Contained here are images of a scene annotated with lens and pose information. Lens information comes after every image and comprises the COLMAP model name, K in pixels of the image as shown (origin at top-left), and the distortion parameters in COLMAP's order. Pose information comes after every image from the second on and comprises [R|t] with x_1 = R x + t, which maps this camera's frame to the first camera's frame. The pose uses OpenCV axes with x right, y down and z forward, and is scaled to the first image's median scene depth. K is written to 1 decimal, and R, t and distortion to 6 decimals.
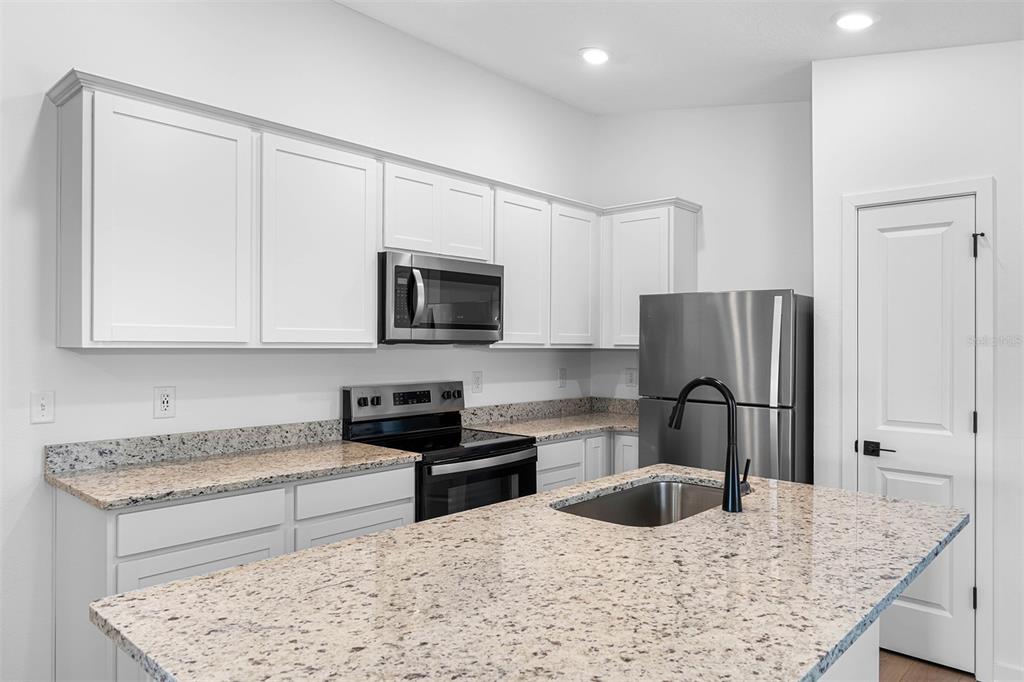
lens RADIAL K [[679.1, 0, 475.0], [0, 679.1, 338.8], [0, 0, 1]] dist [0.003824, 0.000869]
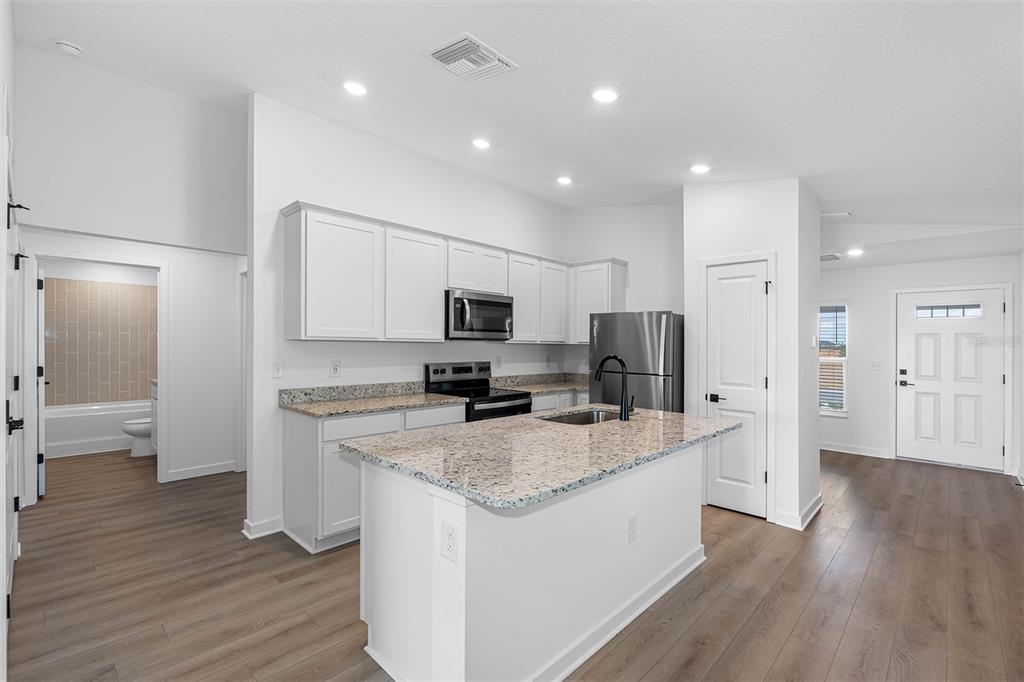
lens RADIAL K [[464.6, 0, 512.0], [0, 464.6, 341.0], [0, 0, 1]] dist [-0.000572, 0.000021]
pose [[0.999390, 0.001560, 0.034889, -0.004224], [-0.001471, 0.999996, -0.002577, 0.012916], [-0.034893, 0.002524, 0.999388, -0.244875]]
